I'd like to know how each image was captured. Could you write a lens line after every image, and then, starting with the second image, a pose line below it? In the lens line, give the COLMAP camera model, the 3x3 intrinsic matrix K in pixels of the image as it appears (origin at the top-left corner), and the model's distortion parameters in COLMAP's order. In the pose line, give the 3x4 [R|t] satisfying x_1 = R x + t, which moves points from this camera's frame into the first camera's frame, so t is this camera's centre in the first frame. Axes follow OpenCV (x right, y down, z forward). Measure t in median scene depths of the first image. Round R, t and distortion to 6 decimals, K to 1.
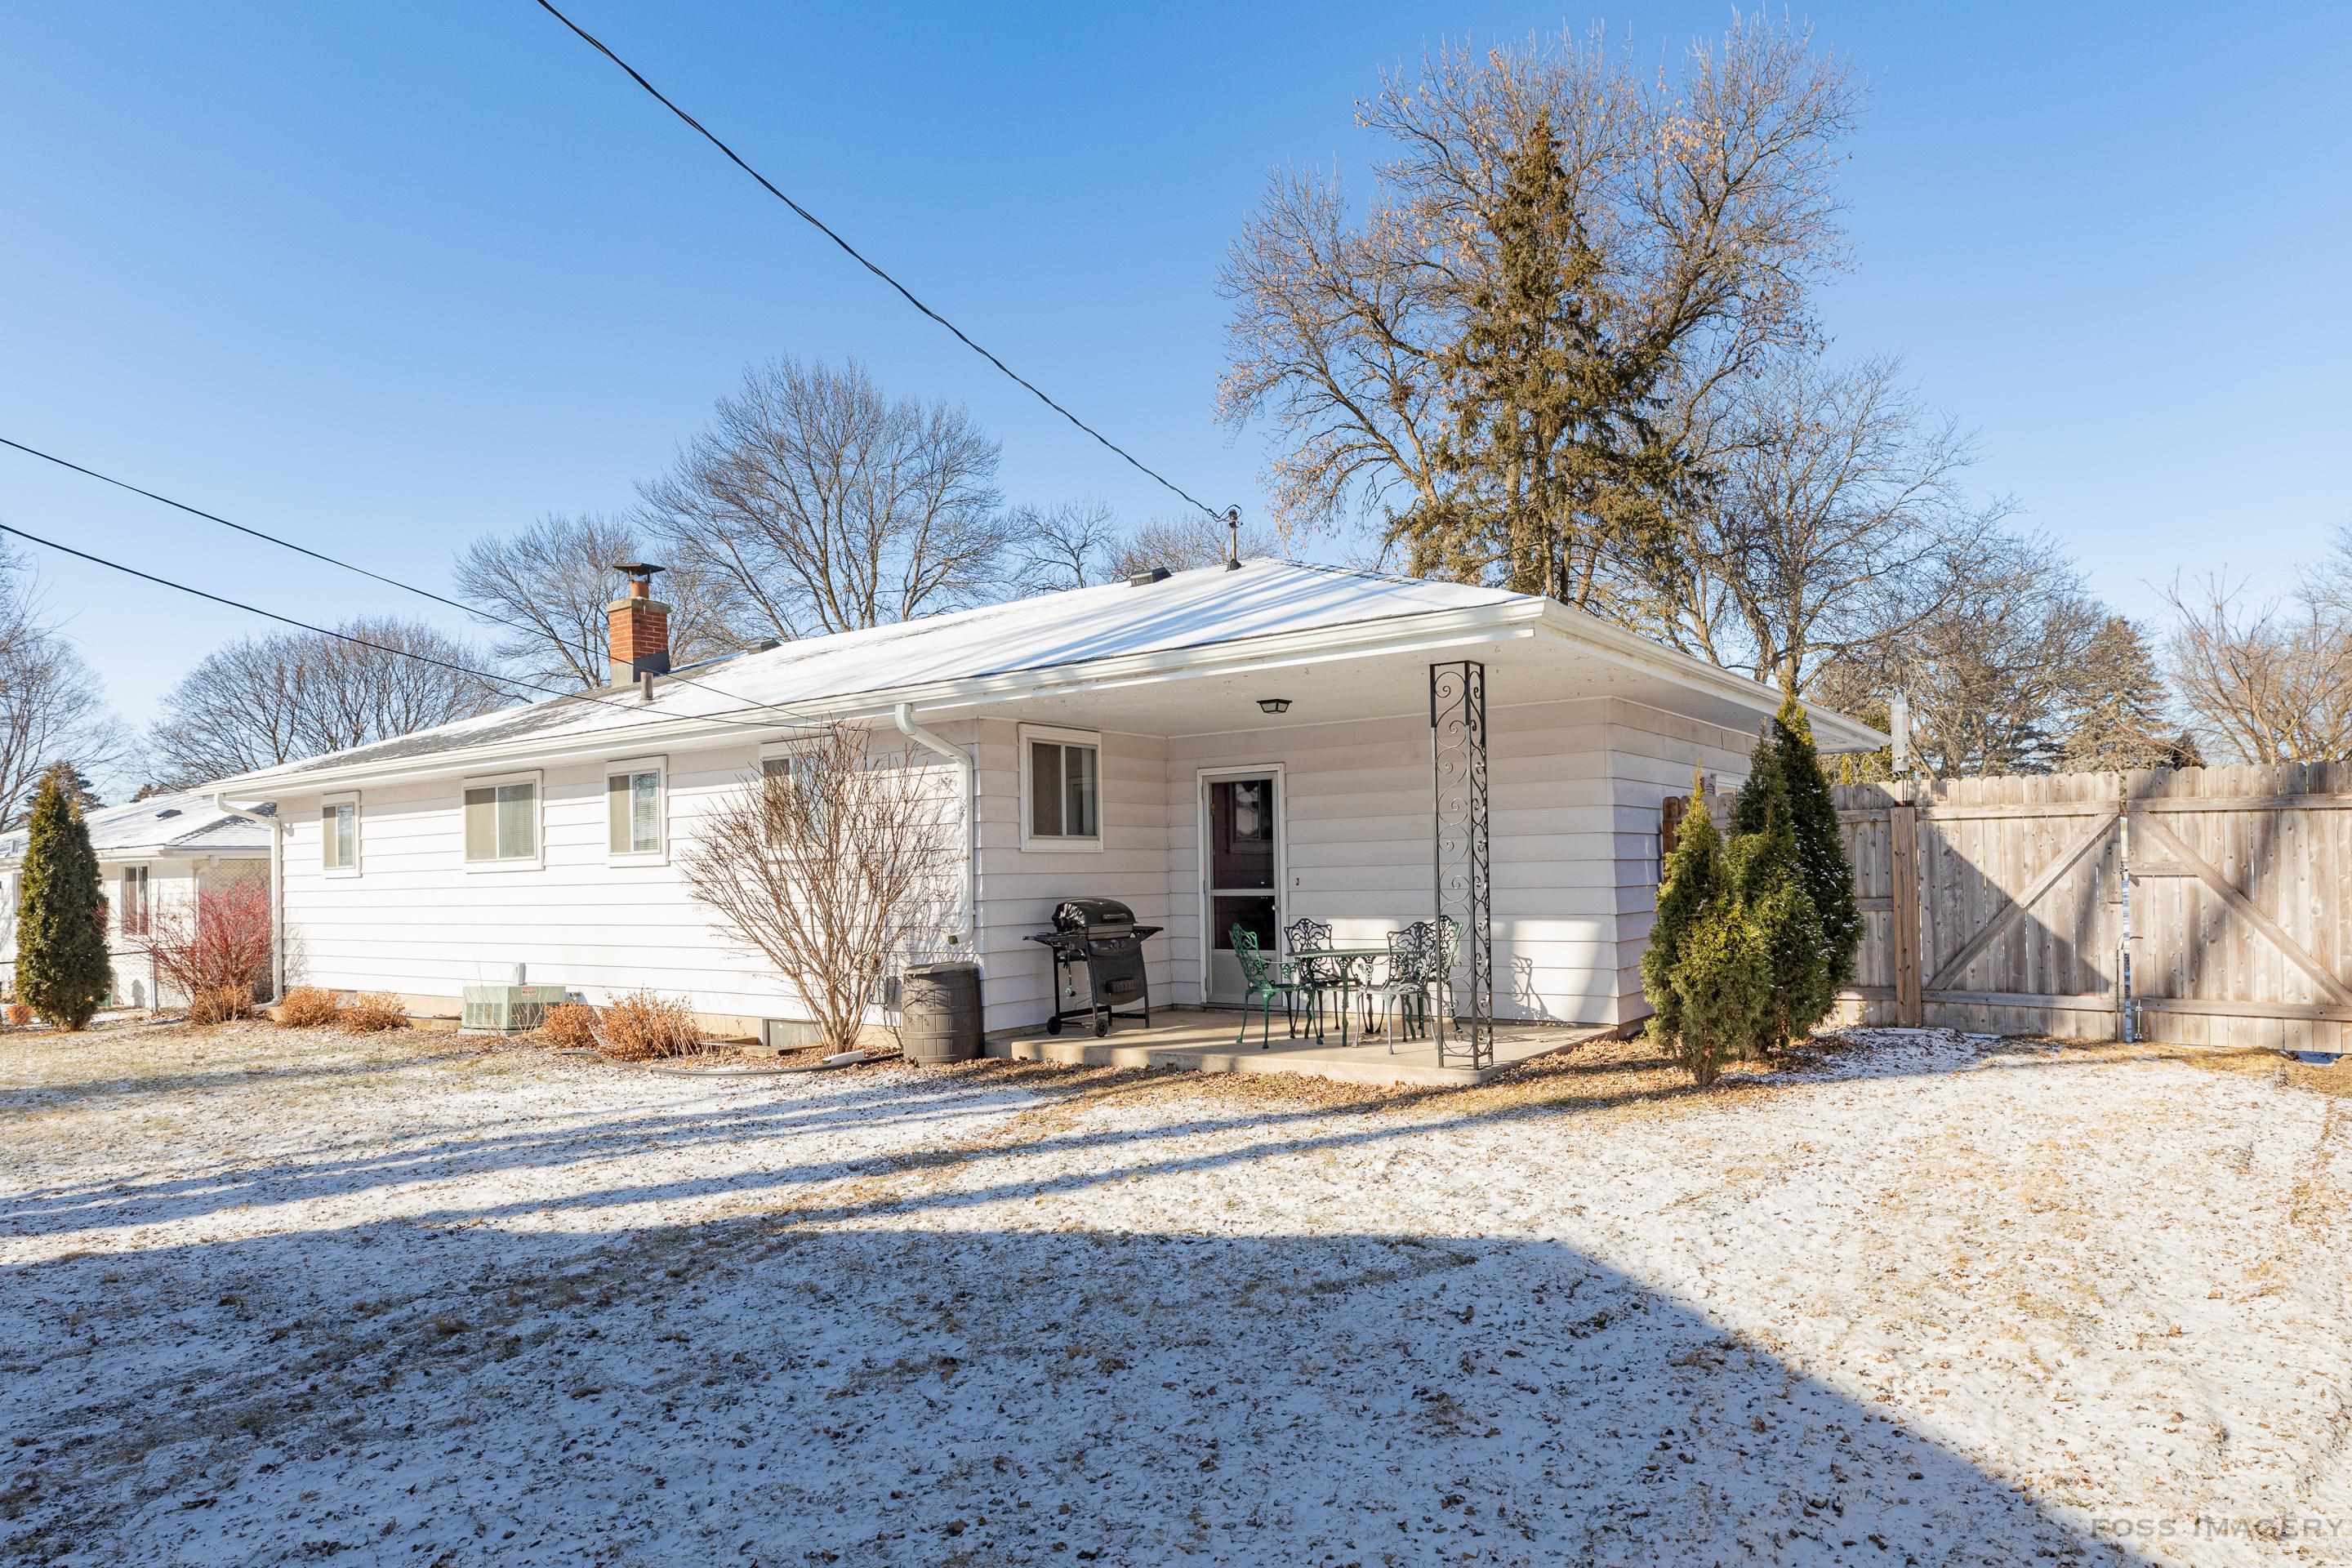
lens RADIAL K [[1366.9, 0, 1184.3], [0, 1366.9, 848.7], [0, 0, 1]] dist [0.000452, 0.002205]
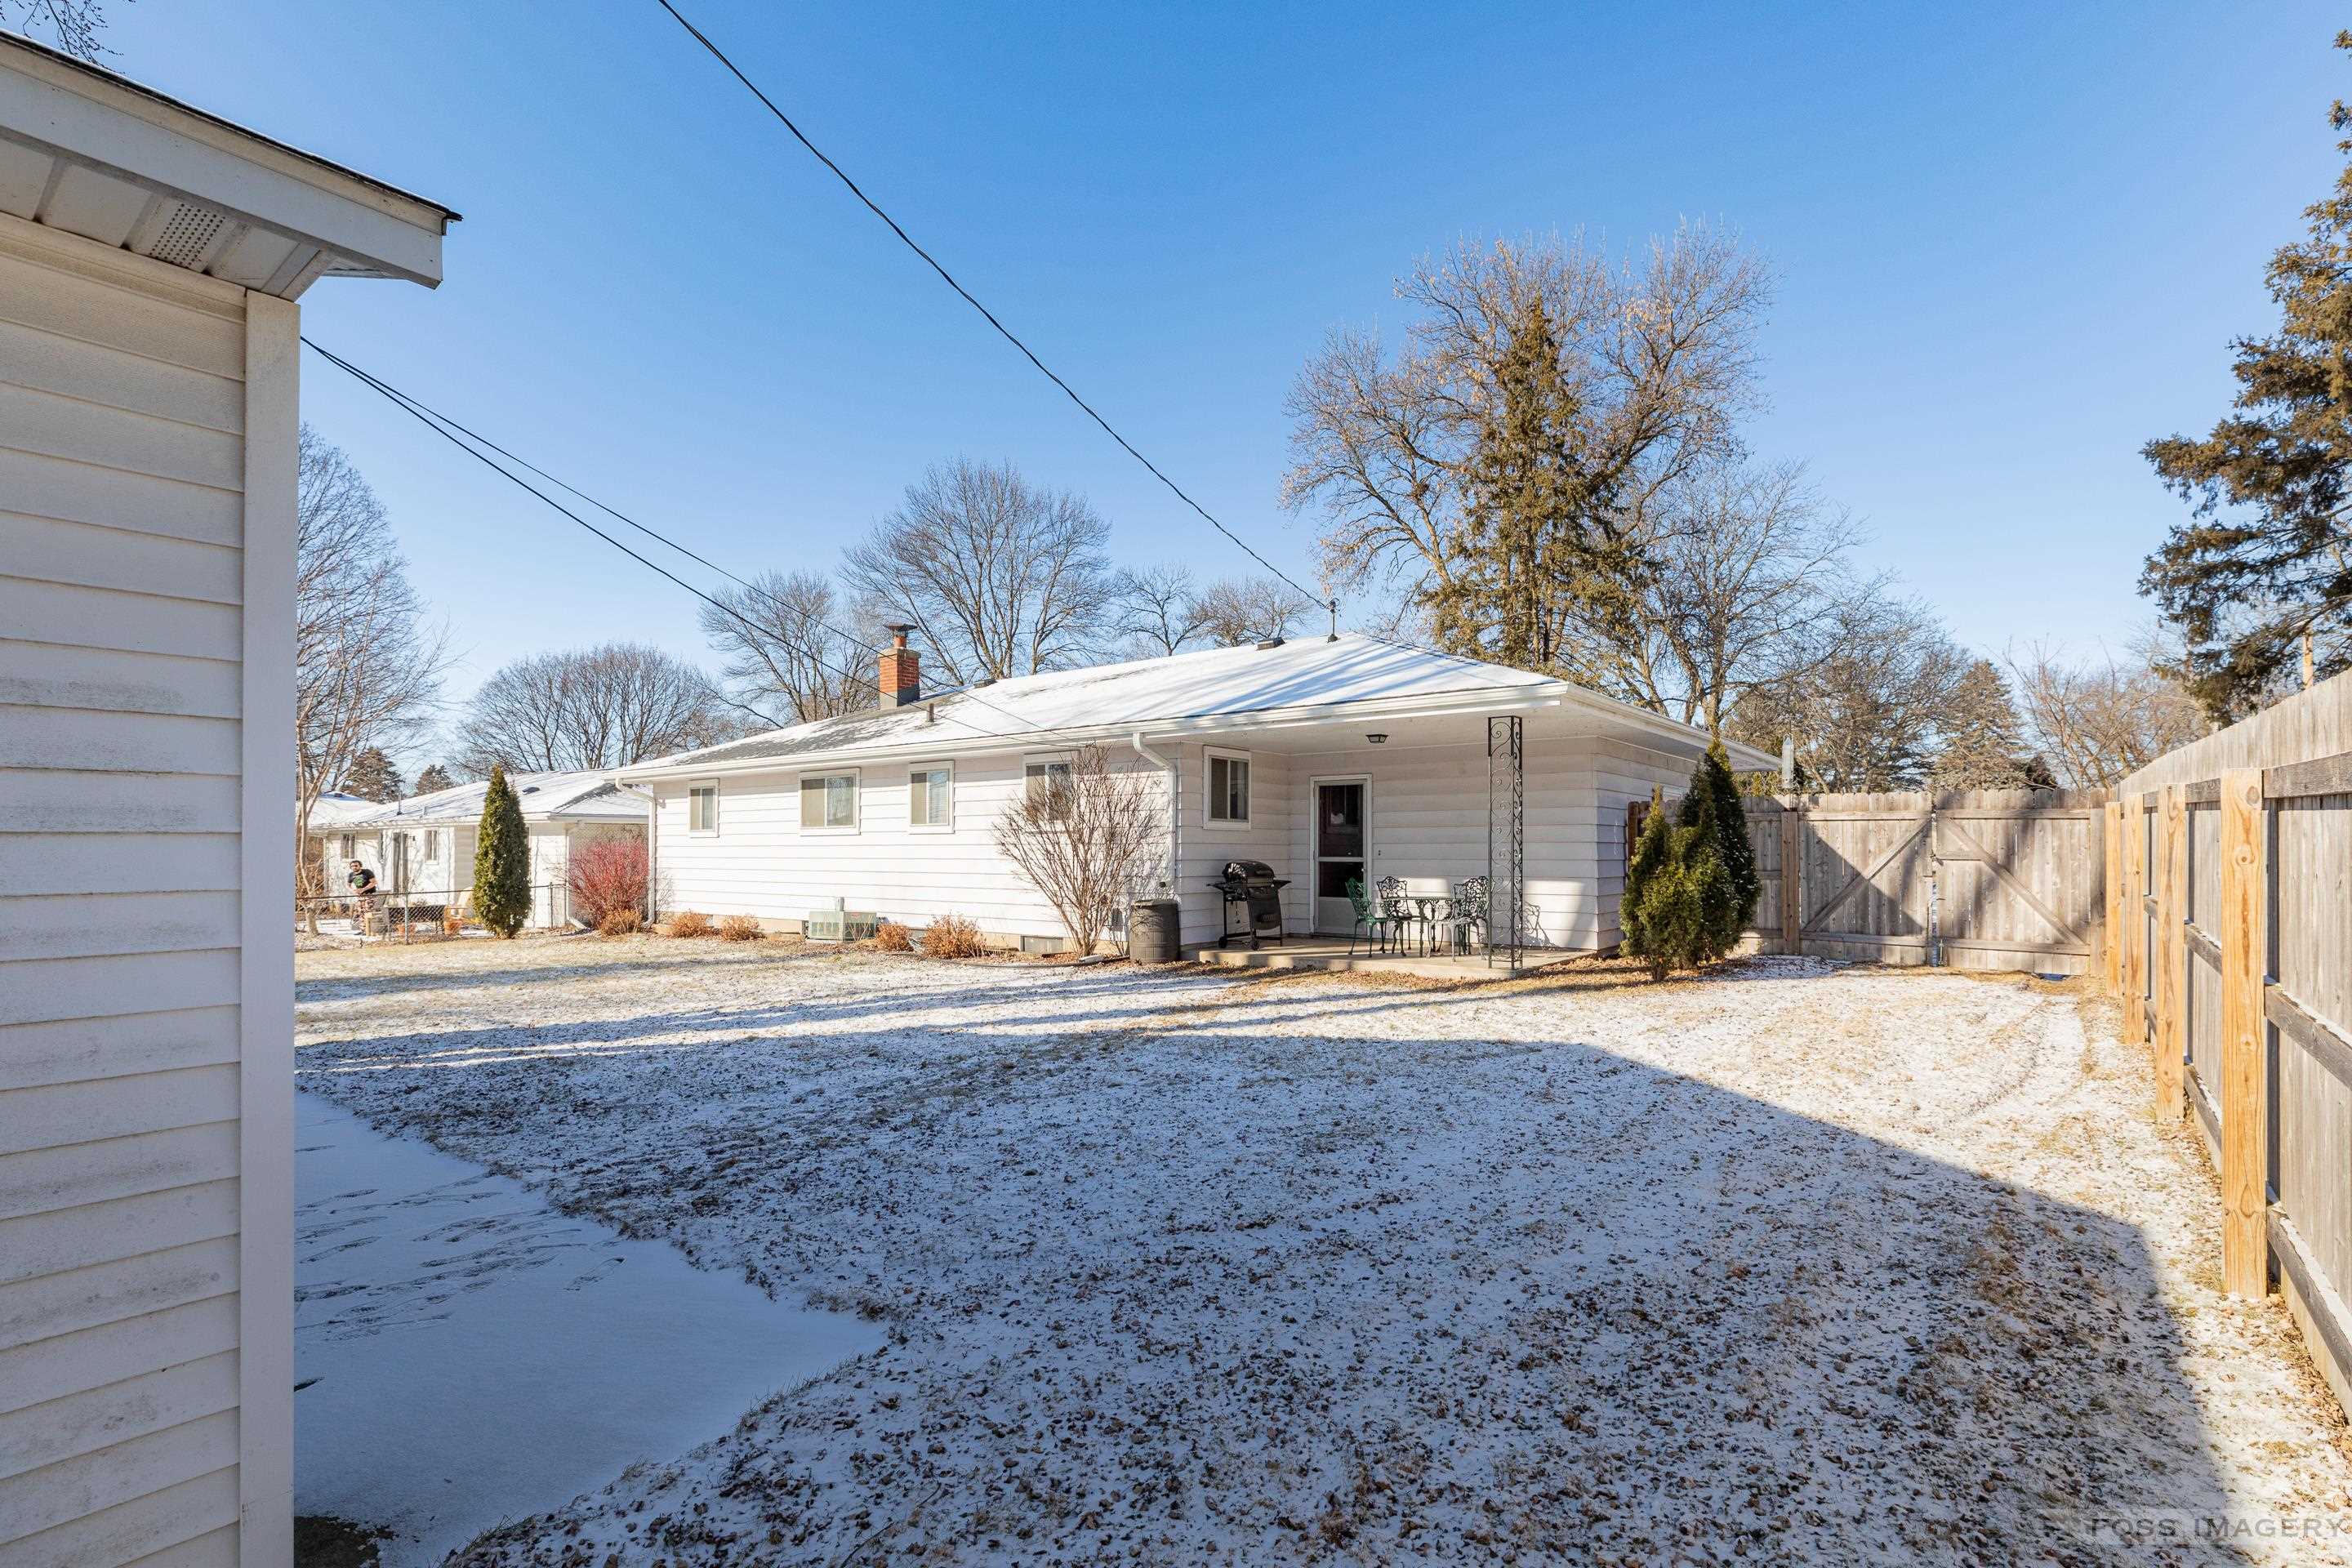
lens RADIAL K [[1089.4, 0, 1170.6], [0, 1089.4, 830.1], [0, 0, 1]] dist [0.000550, -0.000174]
pose [[0.998872, 0.021117, -0.042521, -0.099582], [-0.021145, 0.999776, -0.000190, 0.004366], [0.042507, 0.001089, 0.999096, -0.216192]]
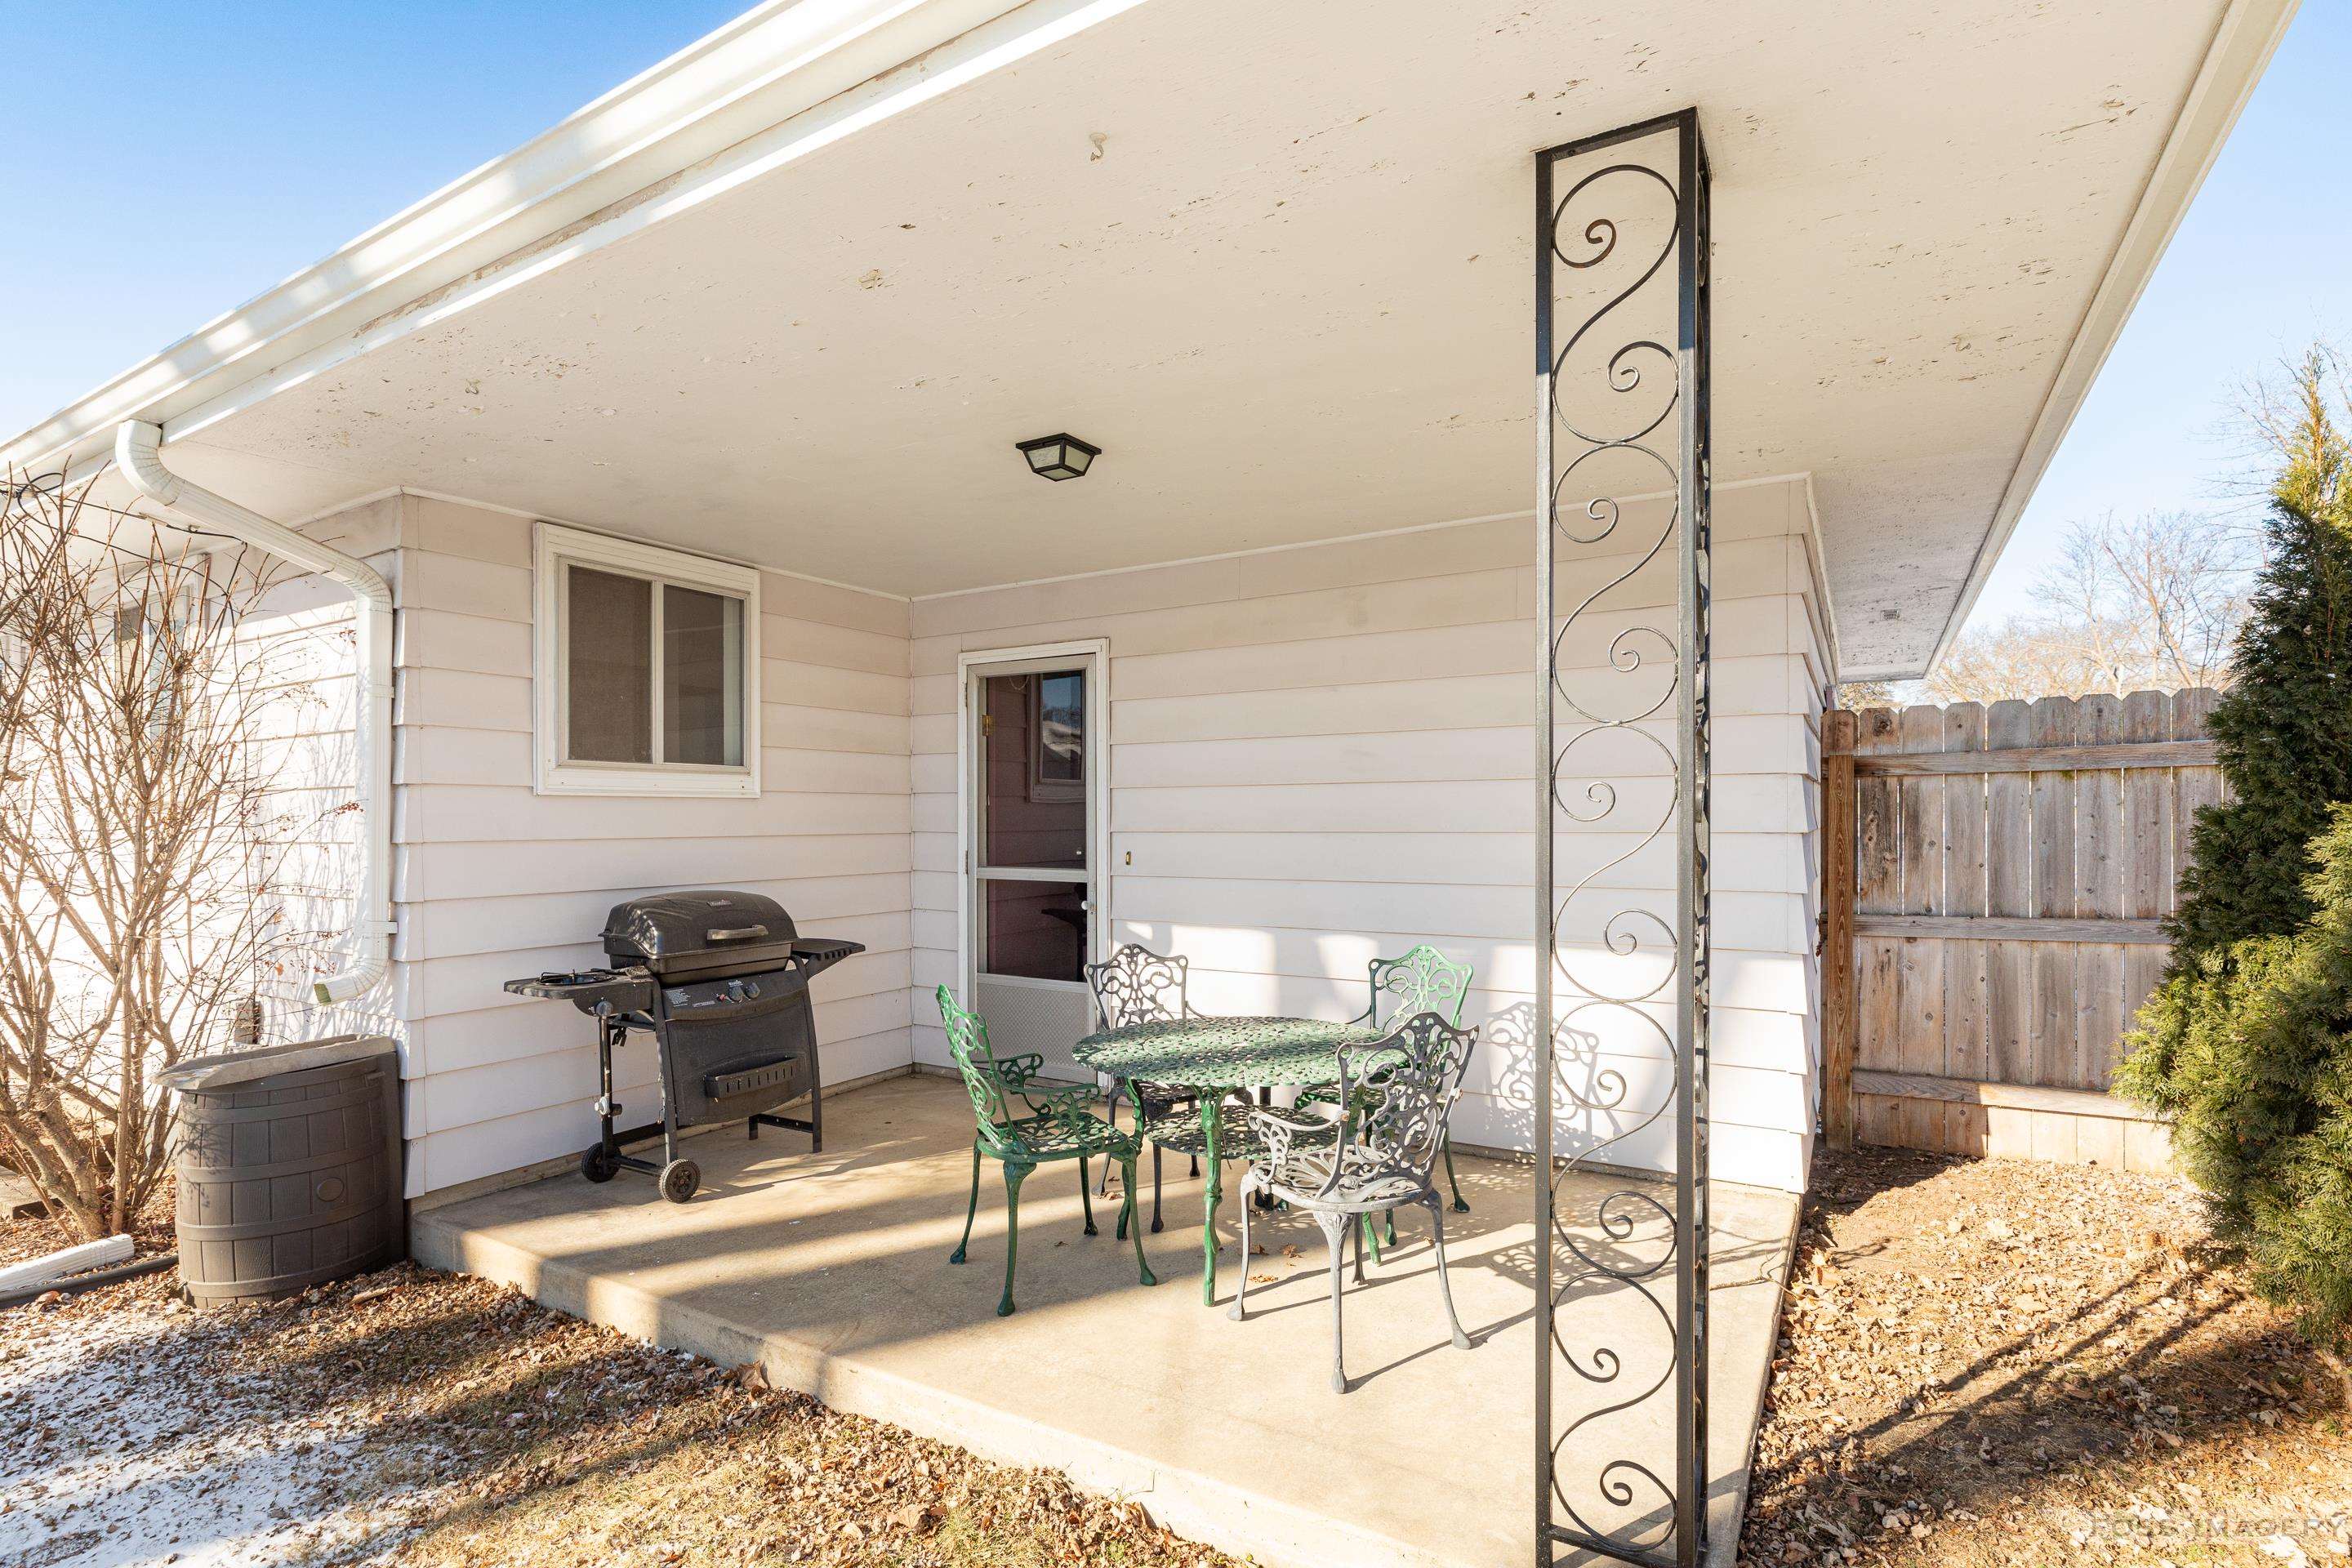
lens RADIAL K [[1143.2, 0, 1173.8], [0, 1143.2, 794.1], [0, 0, 1]] dist [-0.021367, -0.000050]
pose [[0.996344, 0.017541, 0.083606, 0.064471], [-0.017468, 0.999846, -0.001603, -0.000866], [-0.083622, 0.000137, 0.996498, 0.565765]]
